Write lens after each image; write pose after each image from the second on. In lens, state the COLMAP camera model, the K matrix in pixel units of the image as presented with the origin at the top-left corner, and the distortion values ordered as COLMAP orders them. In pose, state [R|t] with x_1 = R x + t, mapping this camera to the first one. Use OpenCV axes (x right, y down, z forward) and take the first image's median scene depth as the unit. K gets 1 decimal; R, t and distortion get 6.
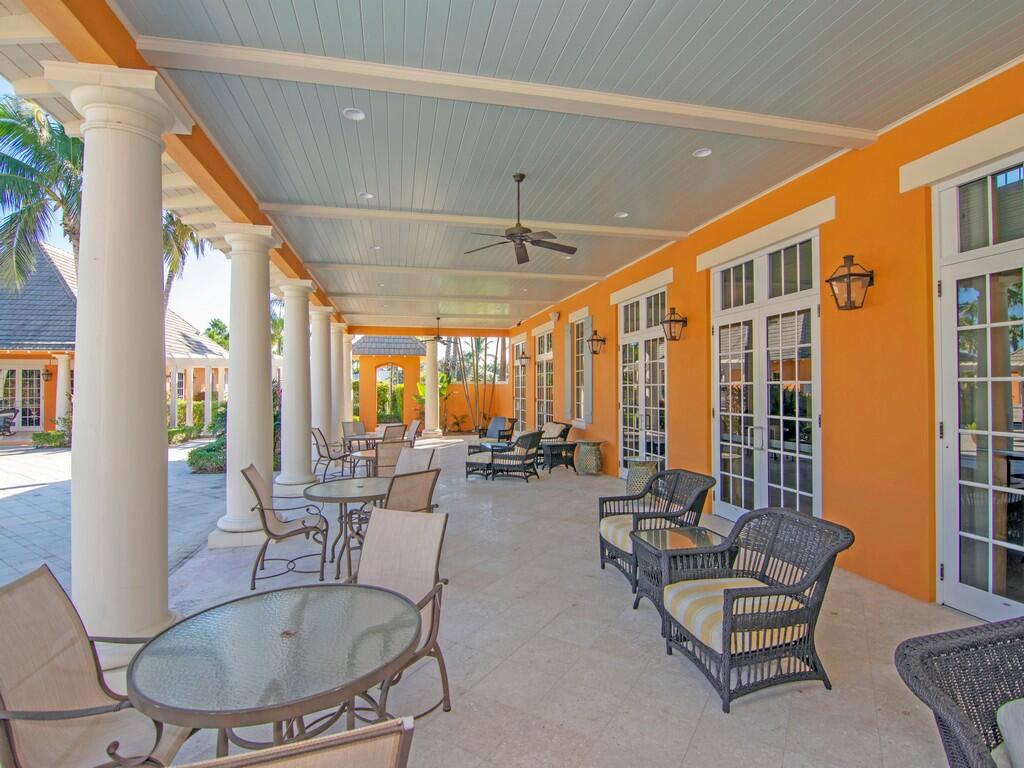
lens RADIAL K [[503.3, 0, 513.5], [0, 503.3, 384.1], [0, 0, 1]] dist [0.000092, 0.000004]
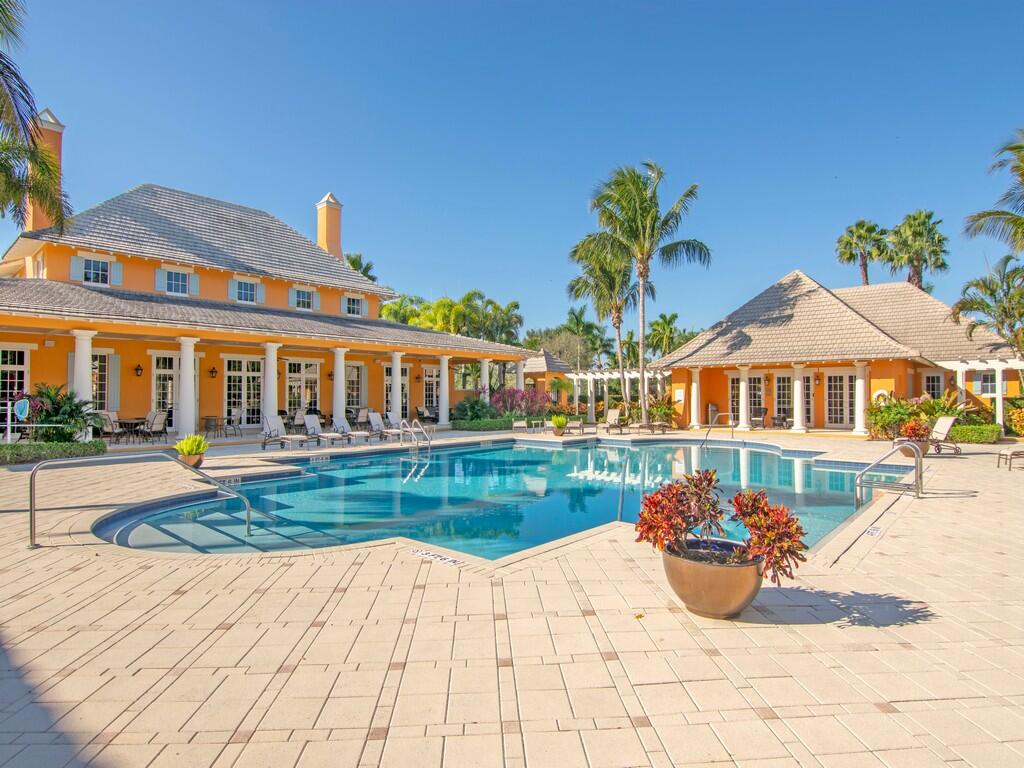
lens RADIAL K [[565.9, 0, 511.9], [0, 565.9, 382.4], [0, 0, 1]] dist [-0.000143, -0.000010]
pose [[0.174765, 0.008555, 0.984573, -3.291883], [-0.008288, 0.999940, -0.007218, -0.053941], [-0.984575, -0.006898, 0.174826, -1.752595]]
